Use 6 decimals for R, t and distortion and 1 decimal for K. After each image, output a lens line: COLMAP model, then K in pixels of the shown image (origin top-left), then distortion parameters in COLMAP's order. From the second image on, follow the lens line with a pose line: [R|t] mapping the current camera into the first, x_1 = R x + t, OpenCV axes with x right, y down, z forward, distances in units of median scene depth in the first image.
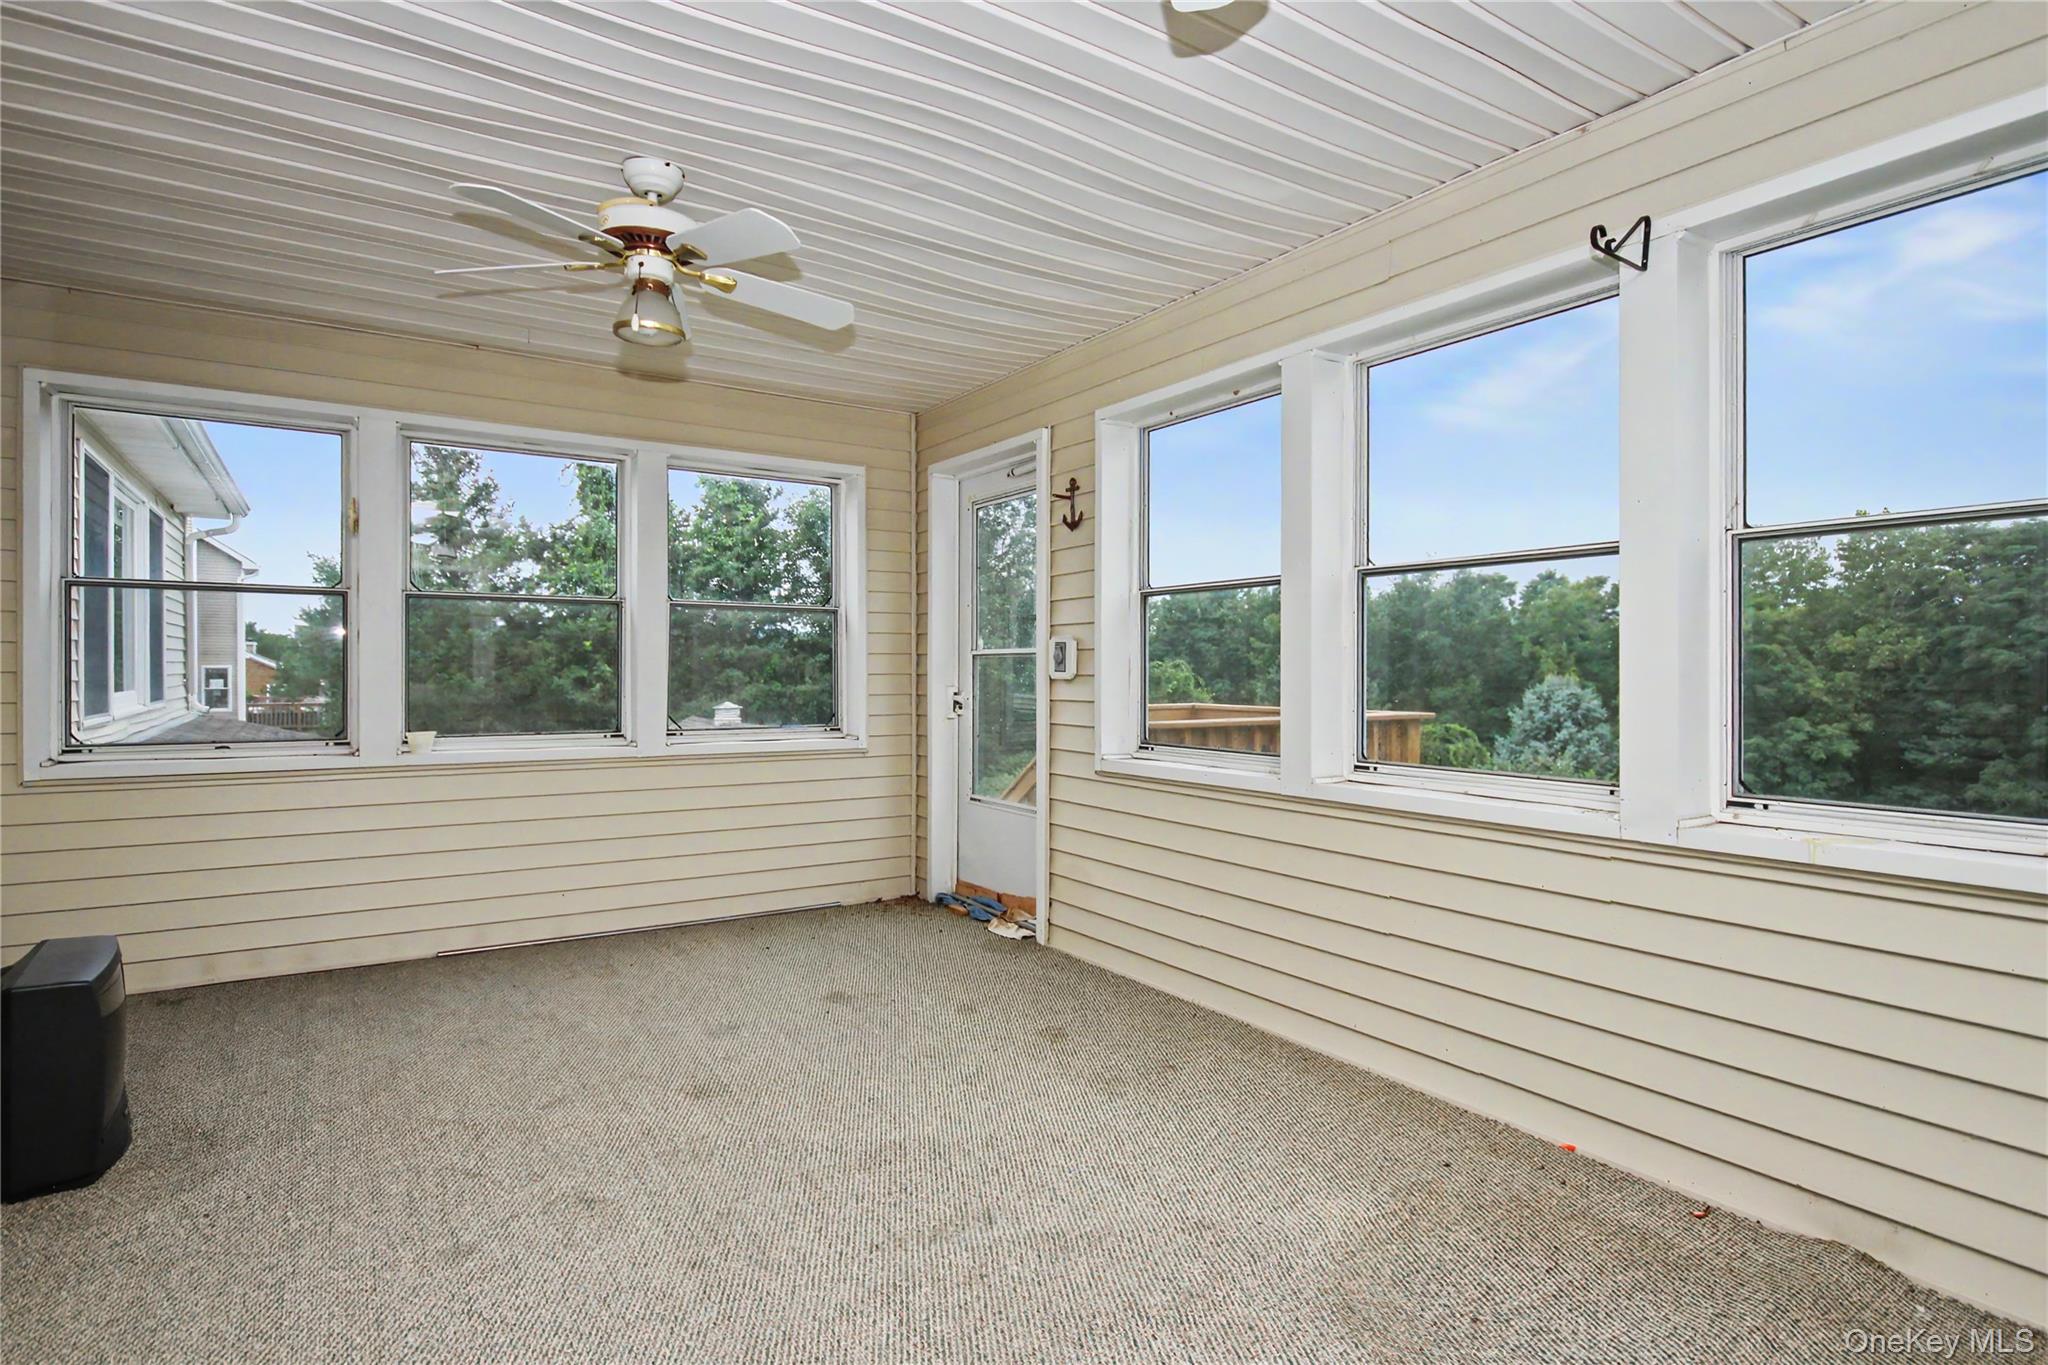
lens RADIAL K [[1057.7, 0, 1013.8], [0, 1057.7, 662.1], [0, 0, 1]] dist [-0.002418, 0.000013]
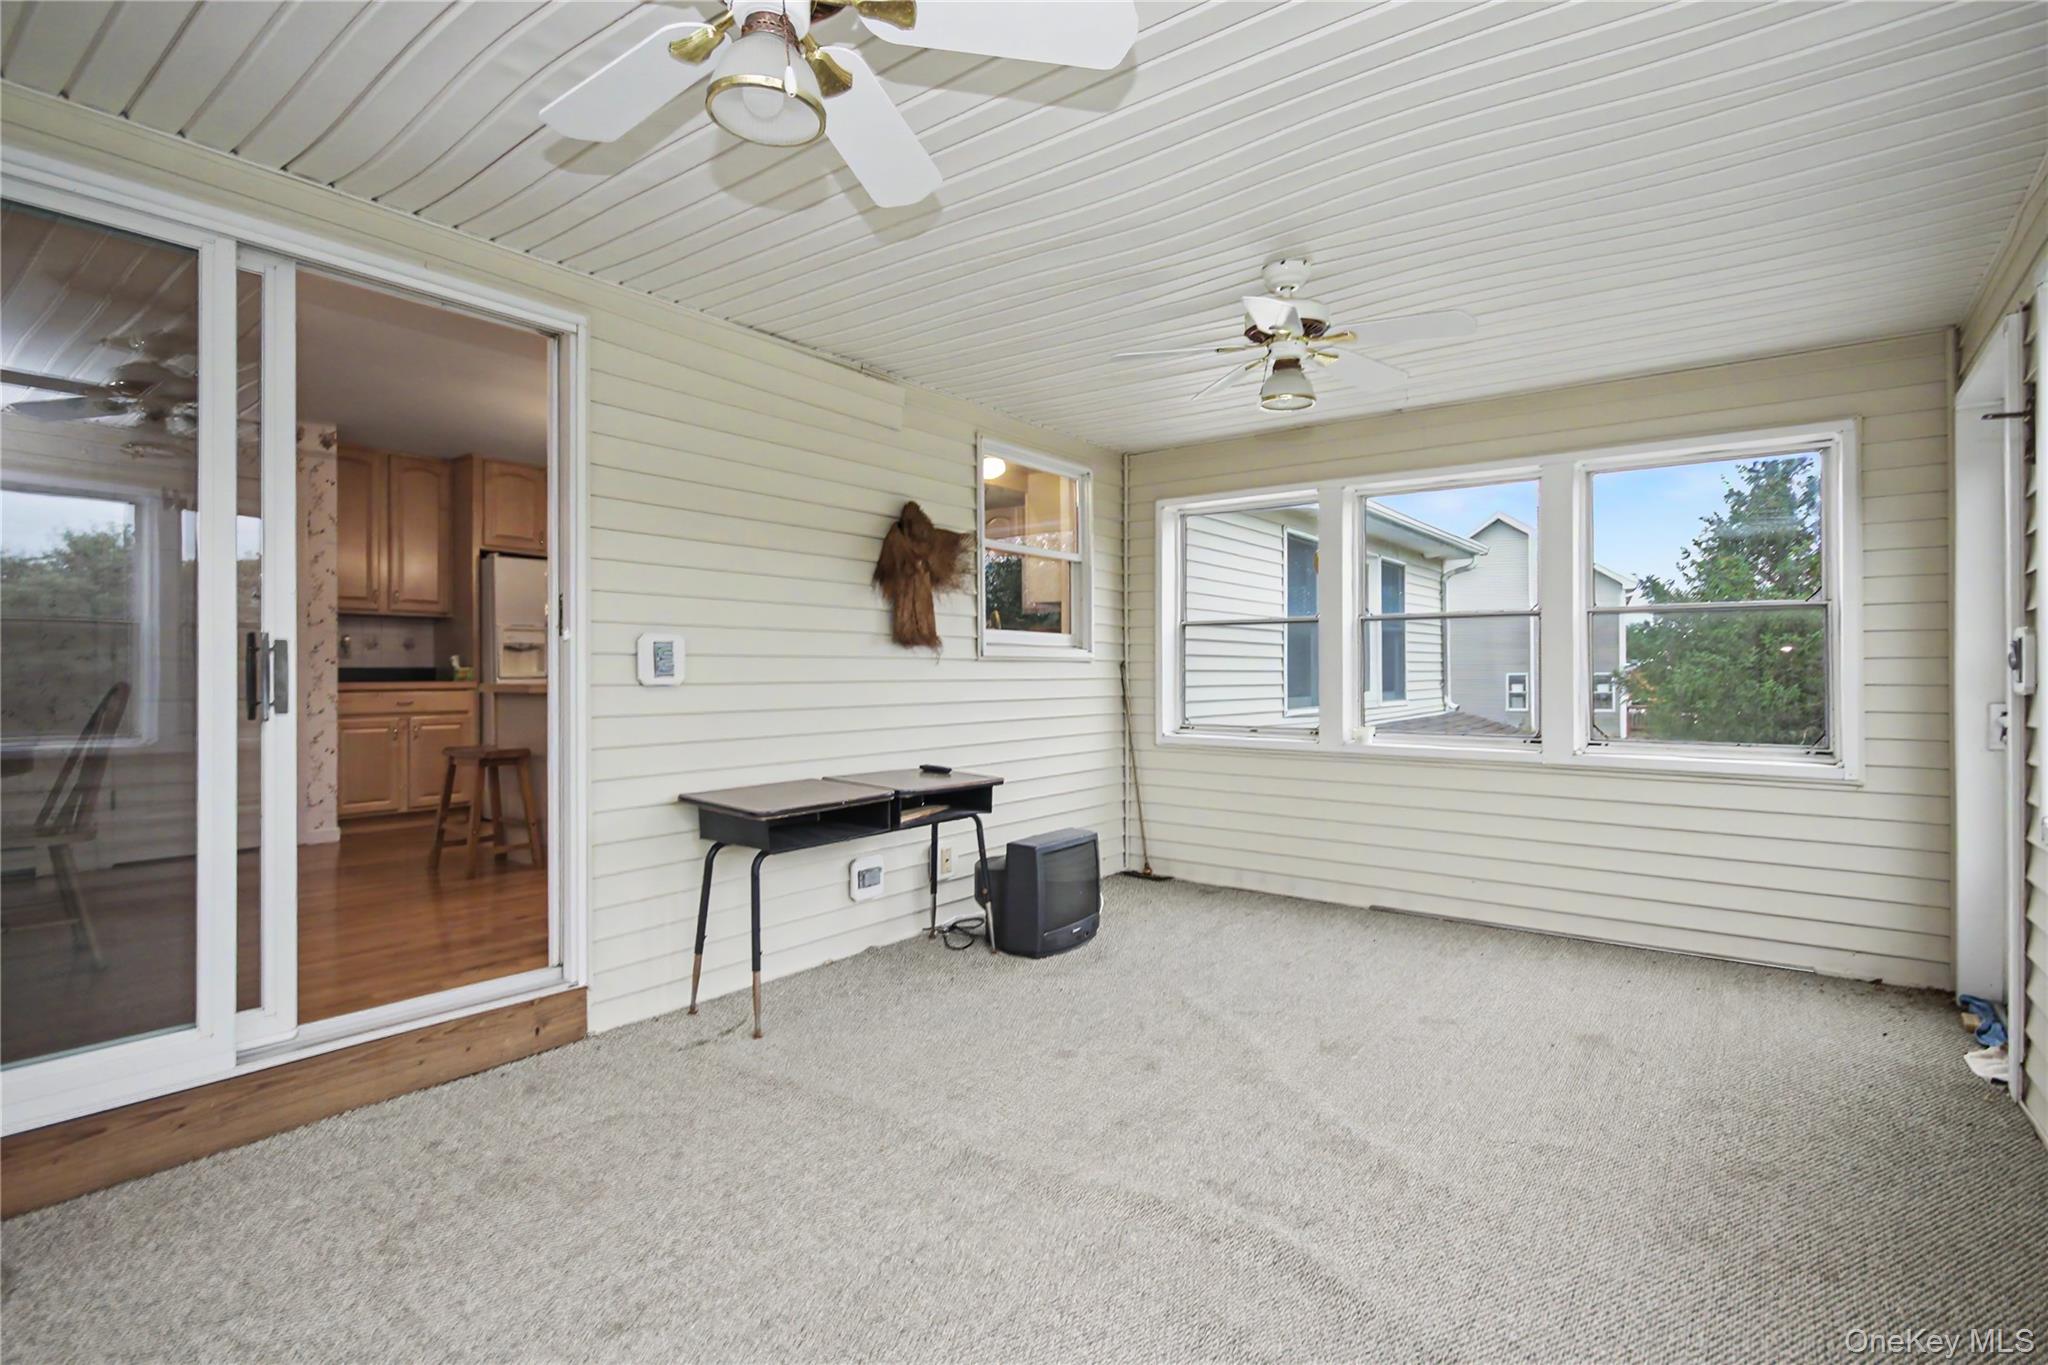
lens RADIAL K [[969.1, 0, 1024.0], [0, 969.1, 682.5], [0, 0, 1]] dist [0.000800, -0.000516]
pose [[0.344557, 0.006071, -0.938746, 0.315433], [0.007208, 0.999933, 0.009112, -0.001261], [0.938738, -0.009906, 0.344490, 0.180465]]
